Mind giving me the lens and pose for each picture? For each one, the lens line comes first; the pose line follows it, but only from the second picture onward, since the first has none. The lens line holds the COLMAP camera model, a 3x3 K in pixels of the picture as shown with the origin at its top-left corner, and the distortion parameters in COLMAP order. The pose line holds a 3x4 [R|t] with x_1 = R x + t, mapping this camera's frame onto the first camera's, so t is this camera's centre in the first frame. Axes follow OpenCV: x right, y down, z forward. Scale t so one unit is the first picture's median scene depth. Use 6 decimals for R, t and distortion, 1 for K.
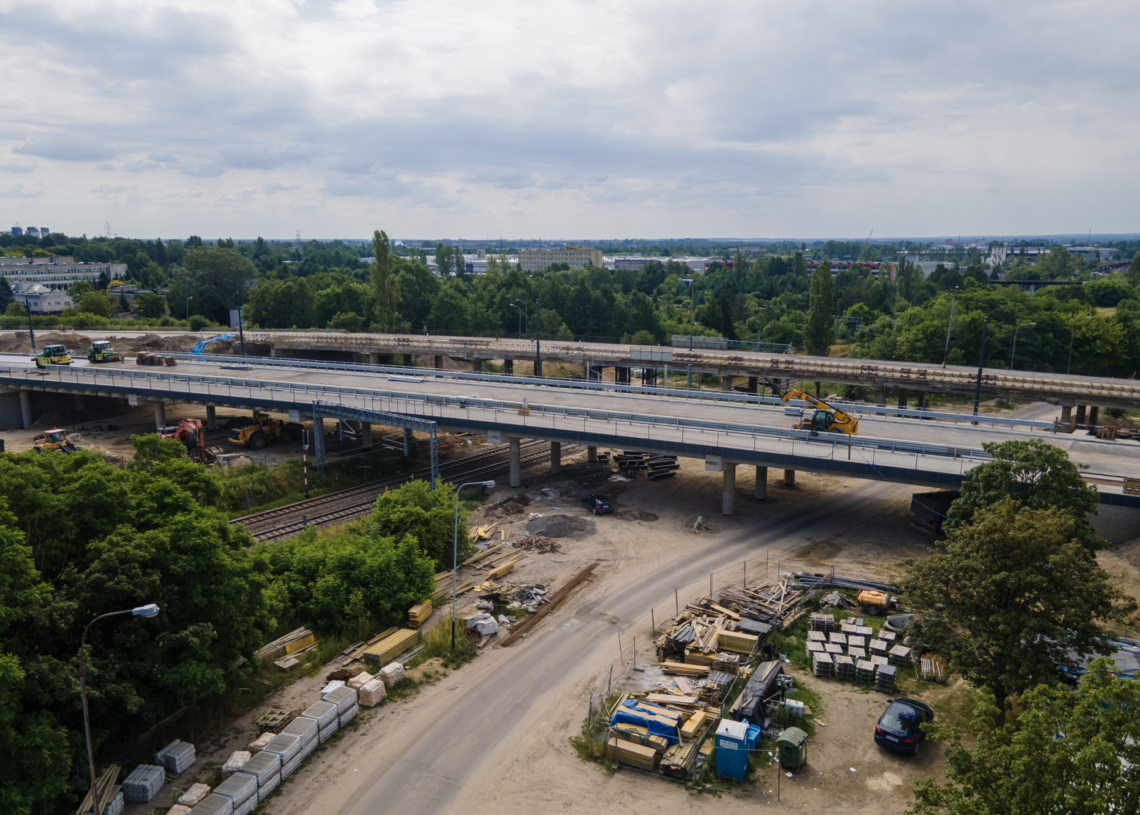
lens RADIAL K [[830.1, 0, 575.3], [0, 830.1, 421.0], [0, 0, 1]] dist [0.043207, 0.008698]
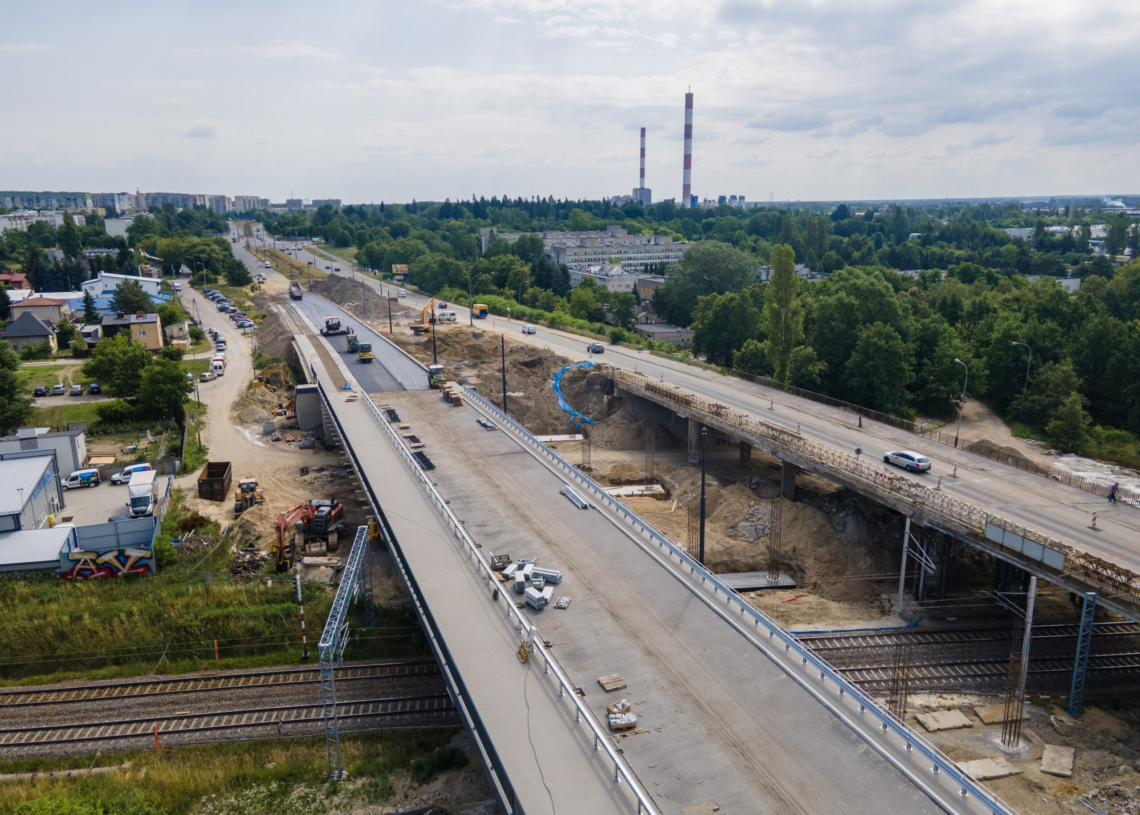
lens RADIAL K [[830.1, 0, 571.5], [0, 830.1, 370.1], [0, 0, 1]] dist [0.043207, 0.008698]
pose [[0.707725, 0.140685, -0.692339, 0.054266], [-0.146588, 0.987887, 0.050896, -0.038910], [0.691113, 0.065468, 0.719776, 0.097989]]
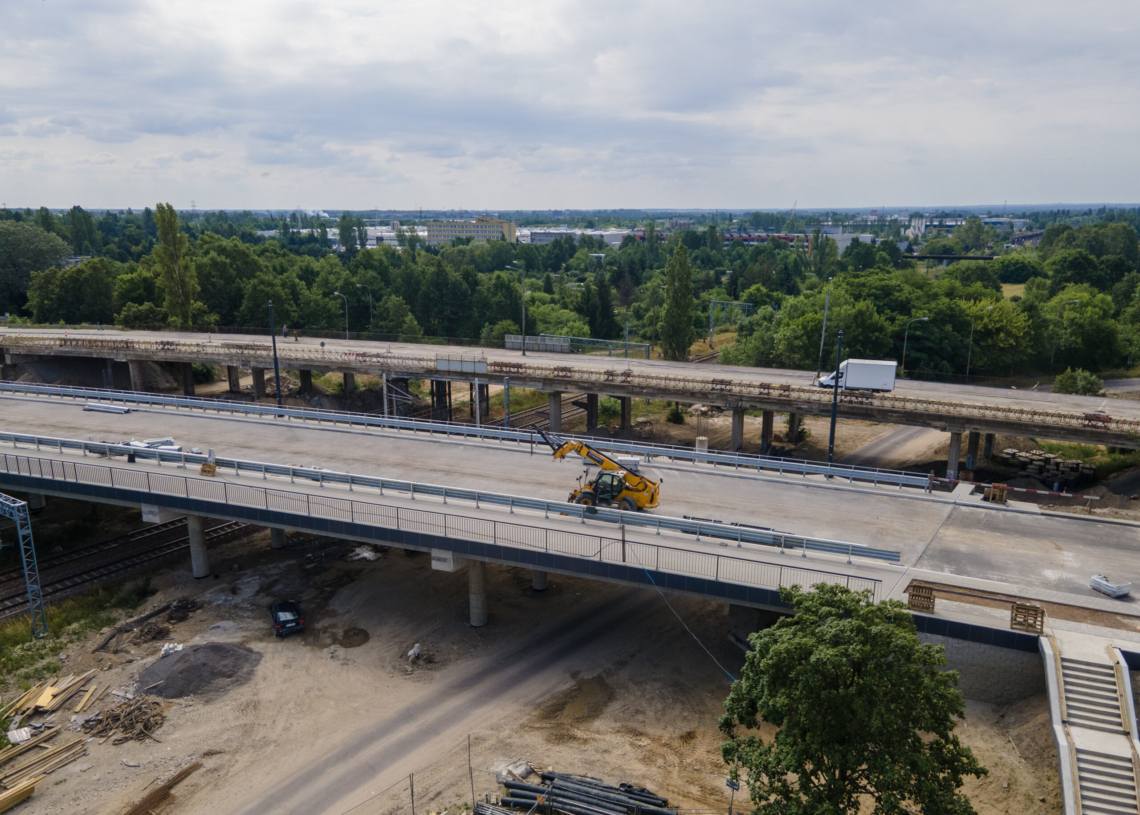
lens RADIAL K [[830.1, 0, 569.3], [0, 830.1, 400.6], [0, 0, 1]] dist [0.043207, 0.008698]
pose [[0.997651, -0.015036, 0.066828, 0.032075], [0.014312, 0.999834, 0.011296, -0.012094], [-0.066987, -0.010313, 0.997701, 0.045061]]
